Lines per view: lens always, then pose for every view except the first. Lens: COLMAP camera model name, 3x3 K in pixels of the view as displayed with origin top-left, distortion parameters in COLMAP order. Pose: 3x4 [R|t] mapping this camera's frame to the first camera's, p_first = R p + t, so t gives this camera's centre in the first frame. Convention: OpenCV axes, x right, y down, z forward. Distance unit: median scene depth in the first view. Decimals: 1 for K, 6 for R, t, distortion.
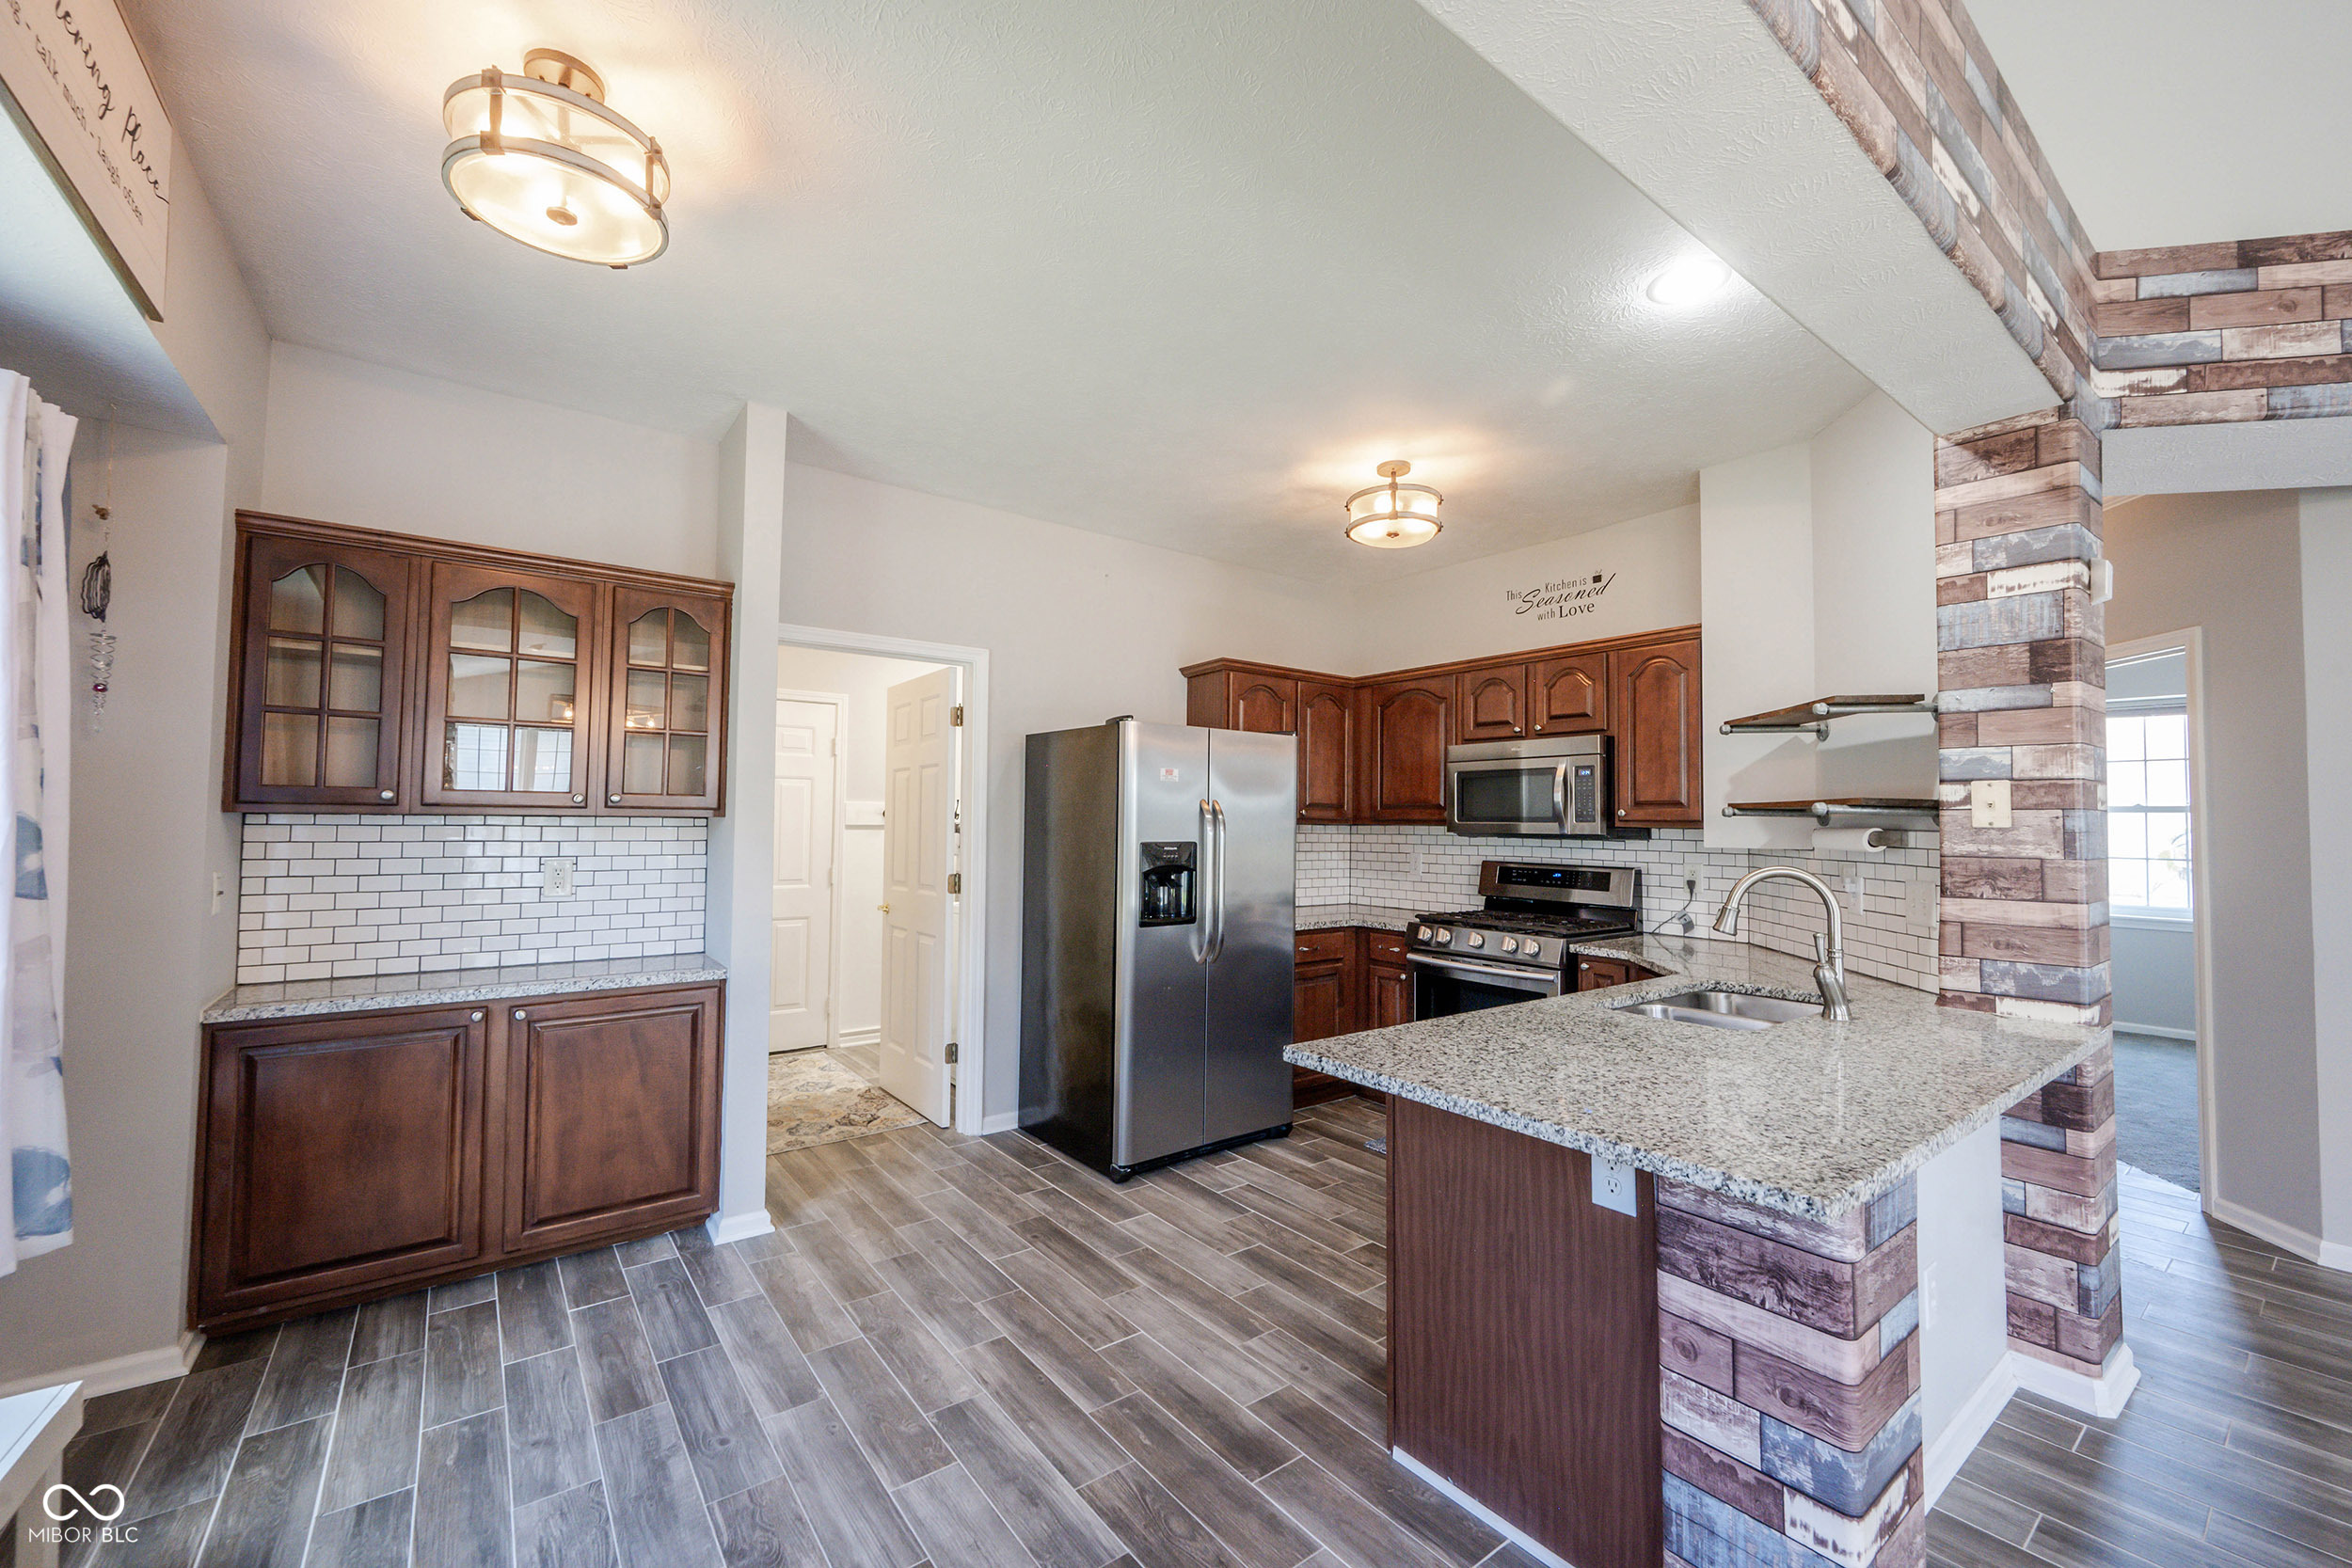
lens RADIAL K [[926.2, 0, 1176.4], [0, 926.2, 785.0], [0, 0, 1]] dist [-0.001005, 0.000588]
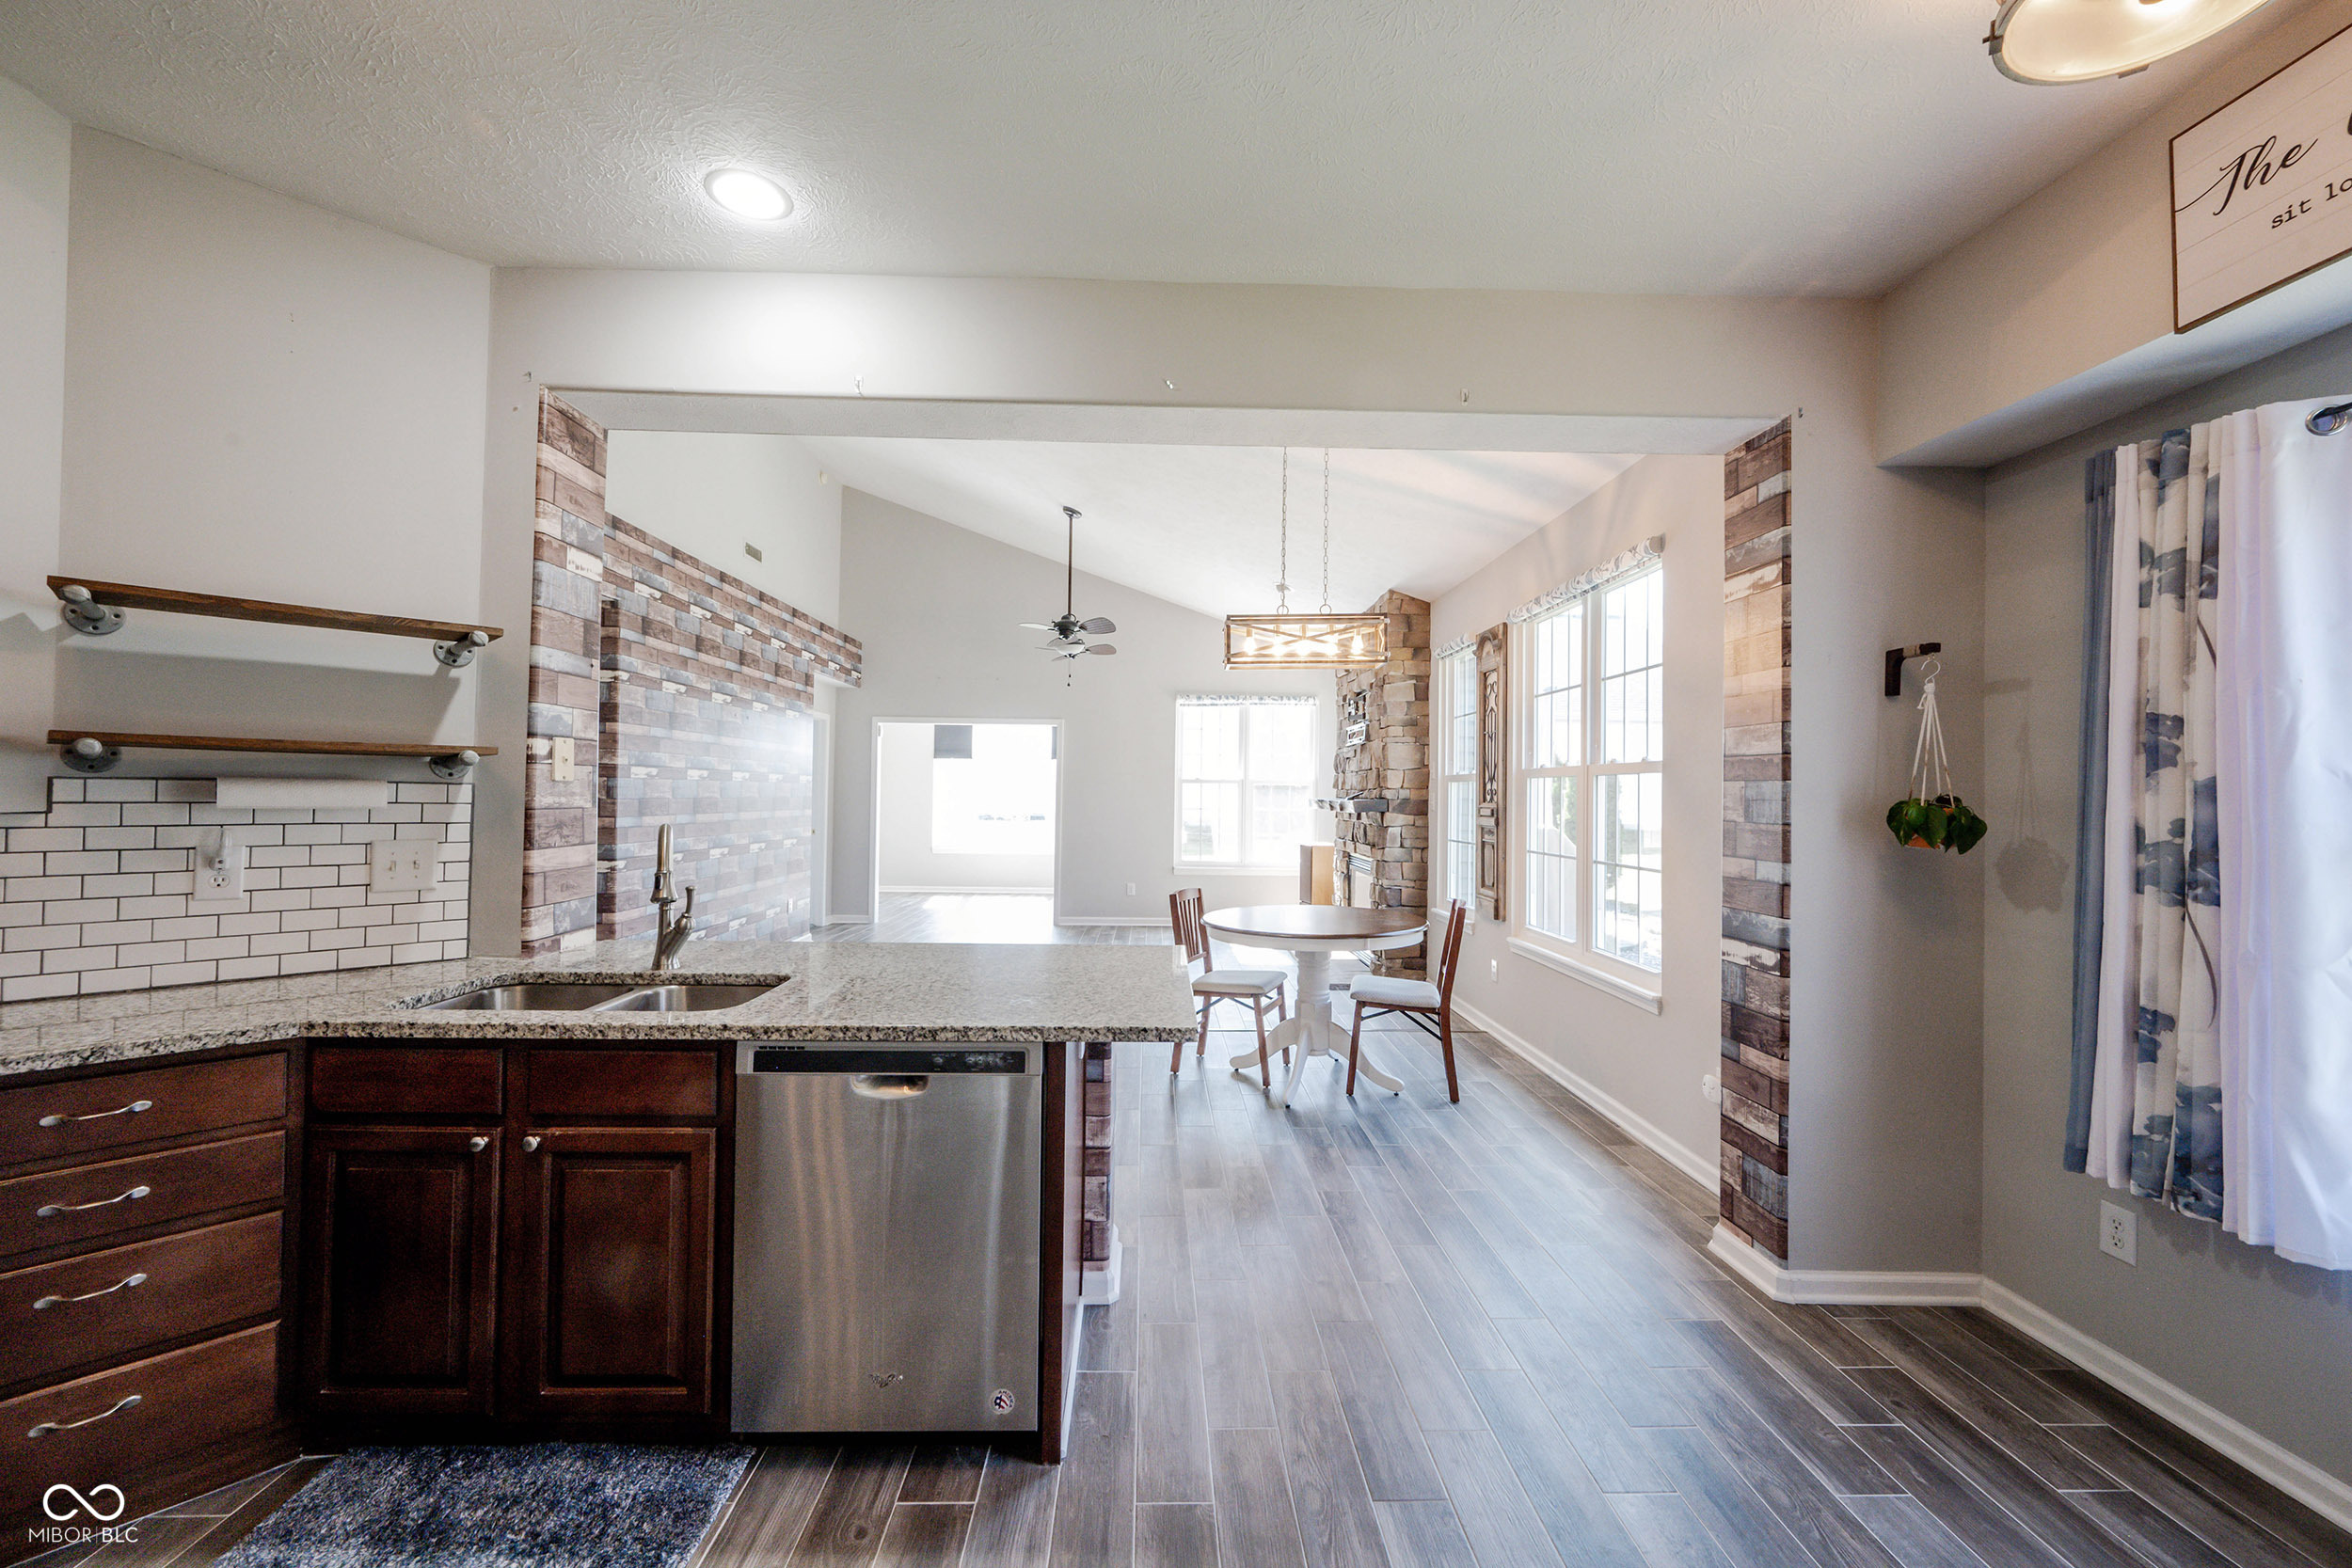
lens RADIAL K [[926.2, 0, 1175.2], [0, 926.2, 781.7], [0, 0, 1]] dist [-0.001005, 0.000588]
pose [[-0.810510, -0.014335, 0.585549, -0.331095], [-0.045616, 0.998209, -0.038705, 0.055063], [-0.583946, -0.058081, -0.809712, 1.431884]]
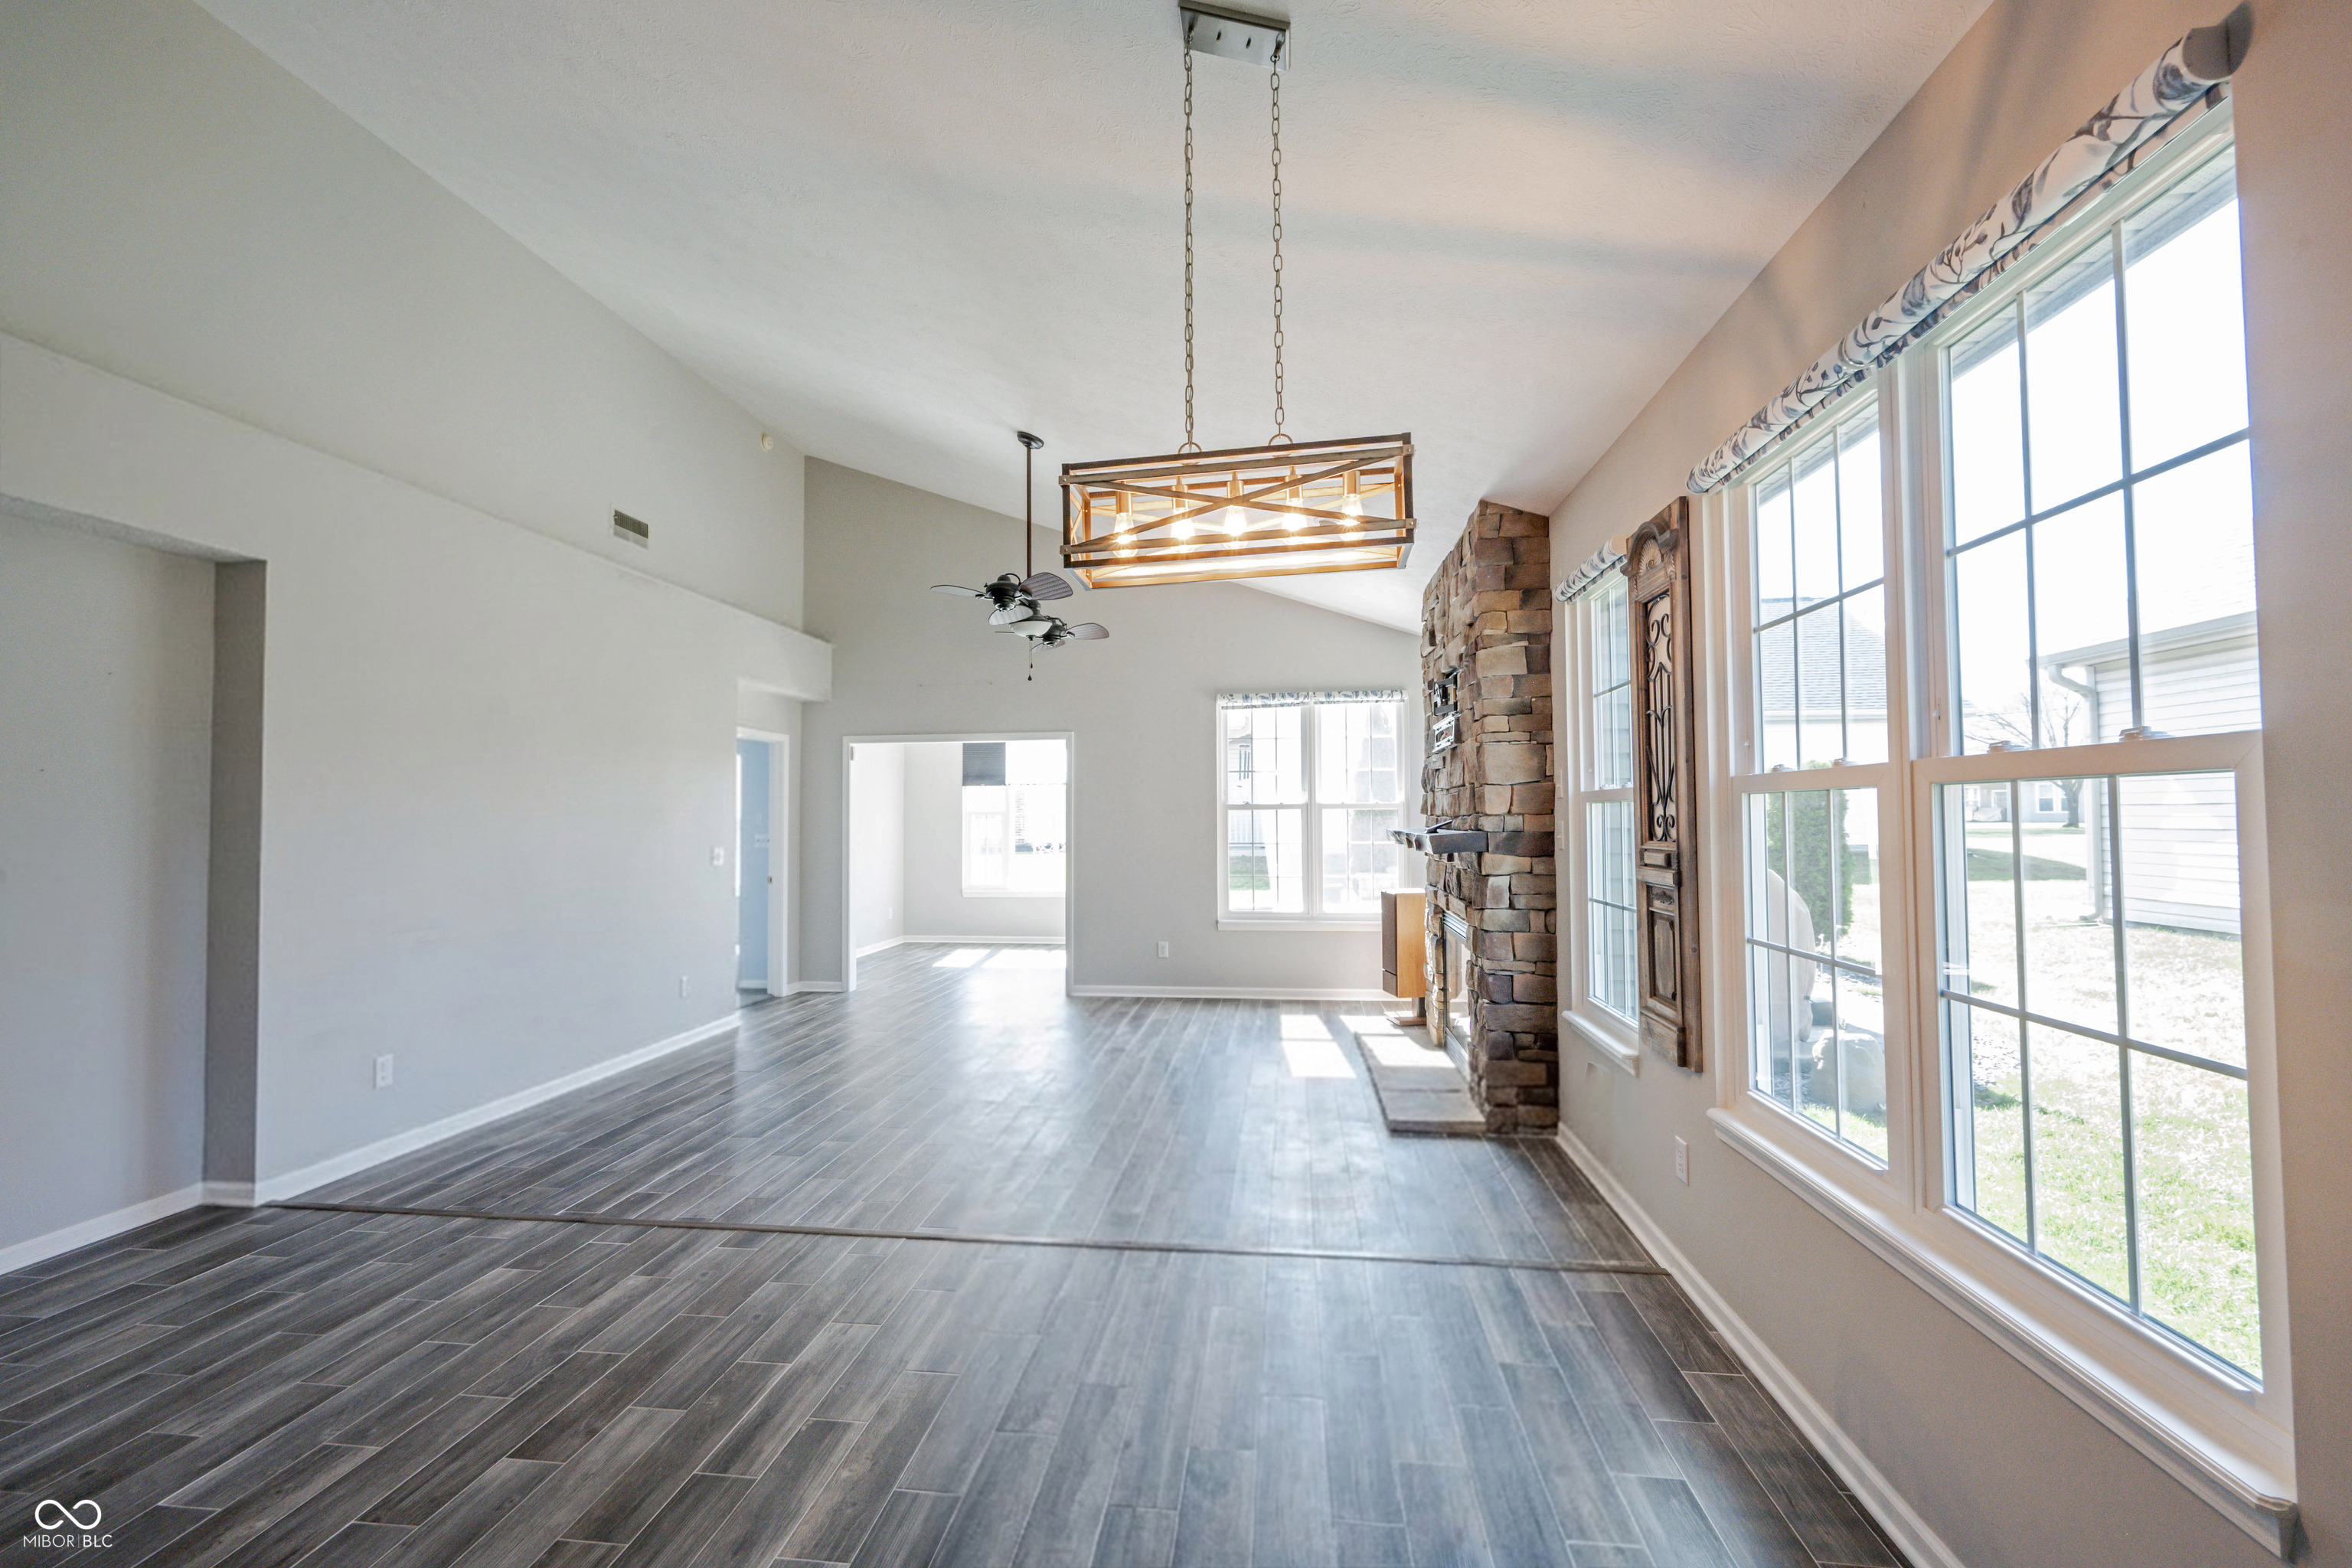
lens RADIAL K [[926.3, 0, 1181.0], [0, 926.3, 791.7], [0, 0, 1]] dist [-0.001005, 0.000588]
pose [[-0.719199, 0.012831, 0.694686, -0.025121], [-0.028287, 0.998460, -0.047726, -0.004371], [-0.694228, -0.053975, -0.717728, 0.476736]]
